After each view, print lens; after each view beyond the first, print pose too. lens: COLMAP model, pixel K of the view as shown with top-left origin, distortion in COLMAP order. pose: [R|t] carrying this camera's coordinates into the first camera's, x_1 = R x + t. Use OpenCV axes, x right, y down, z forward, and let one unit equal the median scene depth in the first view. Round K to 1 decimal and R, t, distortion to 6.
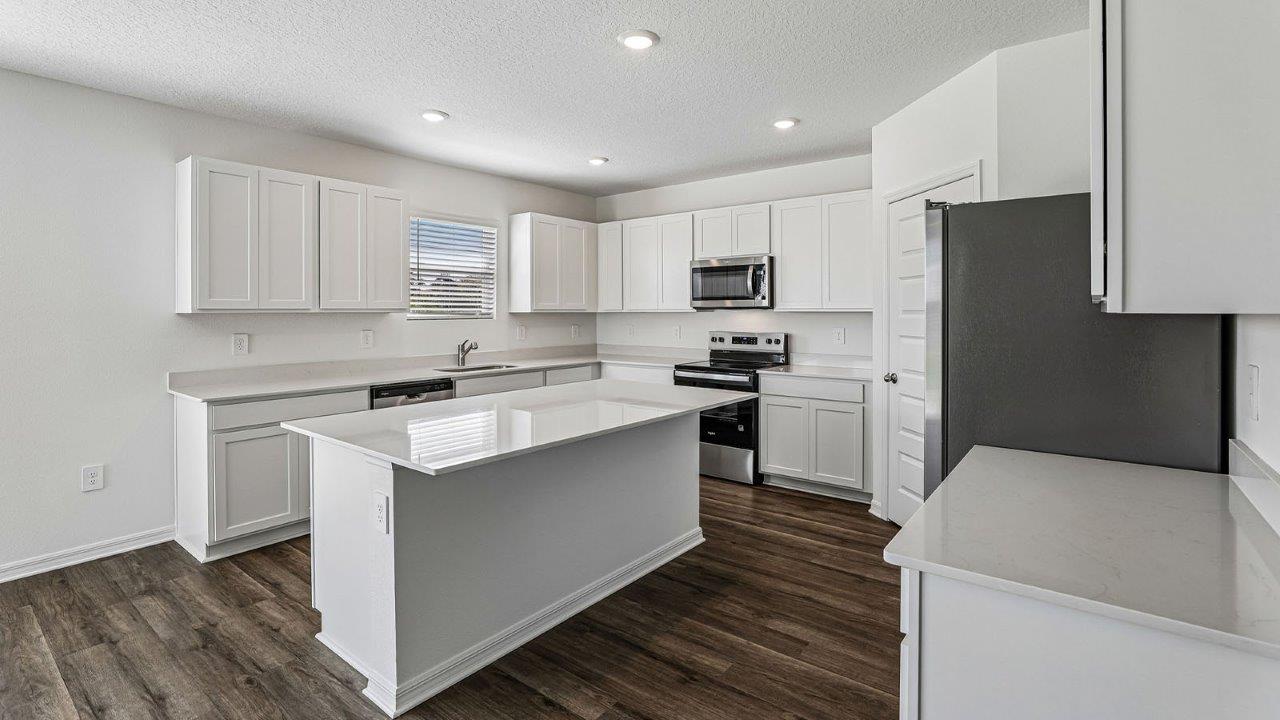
lens RADIAL K [[585.2, 0, 640.0], [0, 585.2, 308.5], [0, 0, 1]] dist [-0.031712, 0.013436]
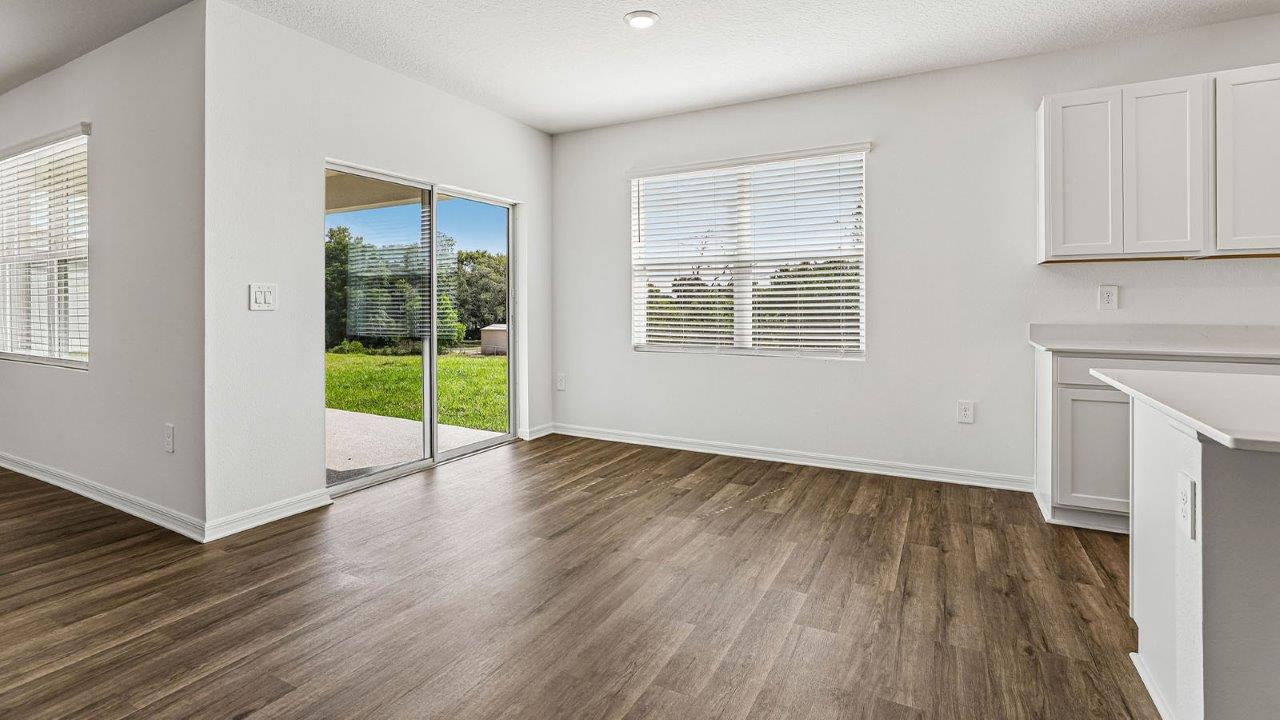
lens RADIAL K [[585.2, 0, 640.0], [0, 585.2, 308.5], [0, 0, 1]] dist [-0.031712, 0.013436]
pose [[0.174467, 0.011118, -0.984600, 0.043558], [0.007536, 0.999892, 0.012626, 0.061640], [0.984634, -0.009623, 0.174364, 0.149608]]
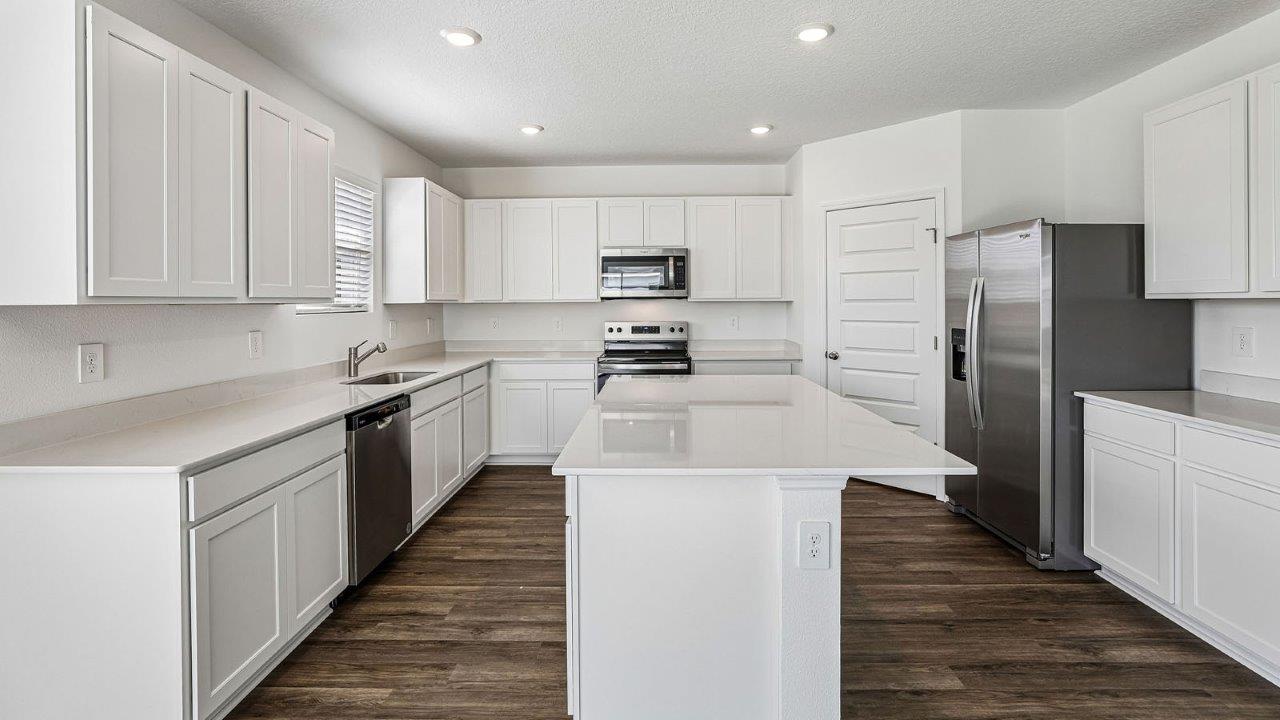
lens RADIAL K [[583.4, 0, 643.7], [0, 583.4, 302.2], [0, 0, 1]] dist [-0.033550, 0.014644]
pose [[0.798397, -0.002393, 0.602127, -0.598322], [-0.000255, 0.999991, 0.004311, 0.002876], [-0.602132, -0.003595, 0.798389, 0.263871]]
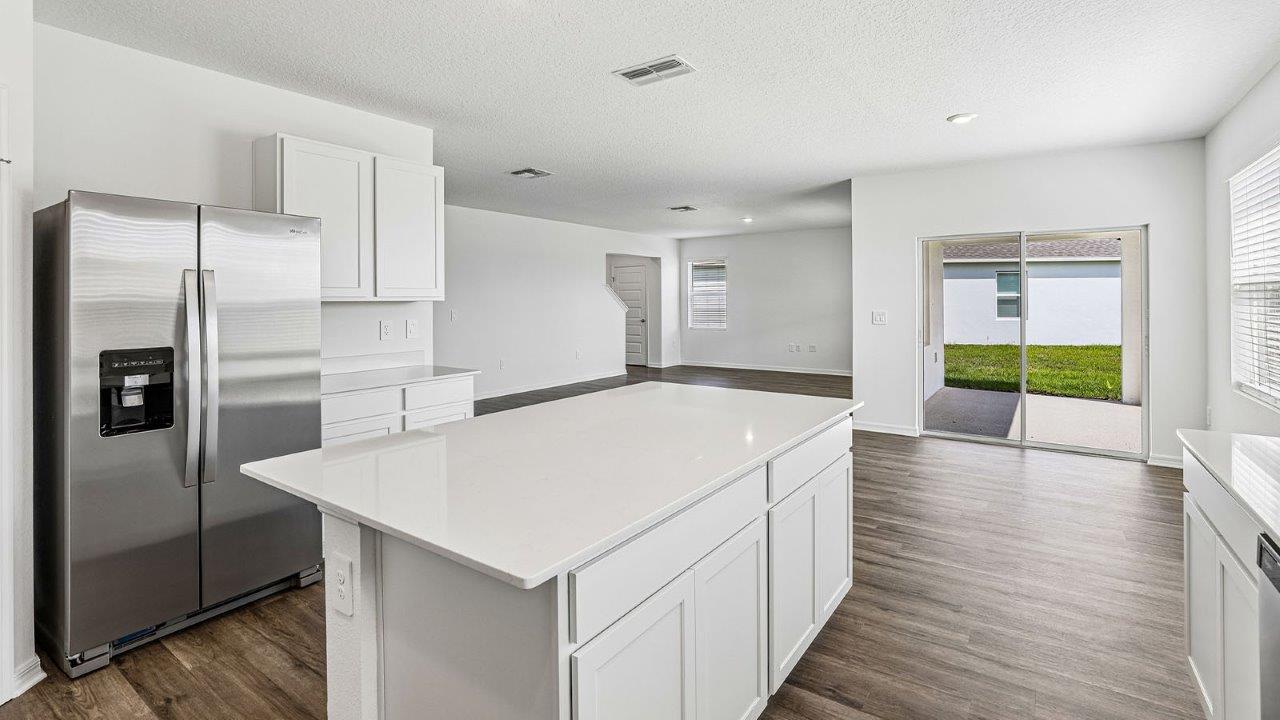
lens RADIAL K [[585.2, 0, 640.0], [0, 585.2, 308.5], [0, 0, 1]] dist [-0.031712, 0.013436]
pose [[-0.998917, 0.009930, -0.045455, -0.103735], [0.009517, 0.999912, 0.009295, 0.007941], [0.045544, 0.008853, -0.998923, 1.308494]]
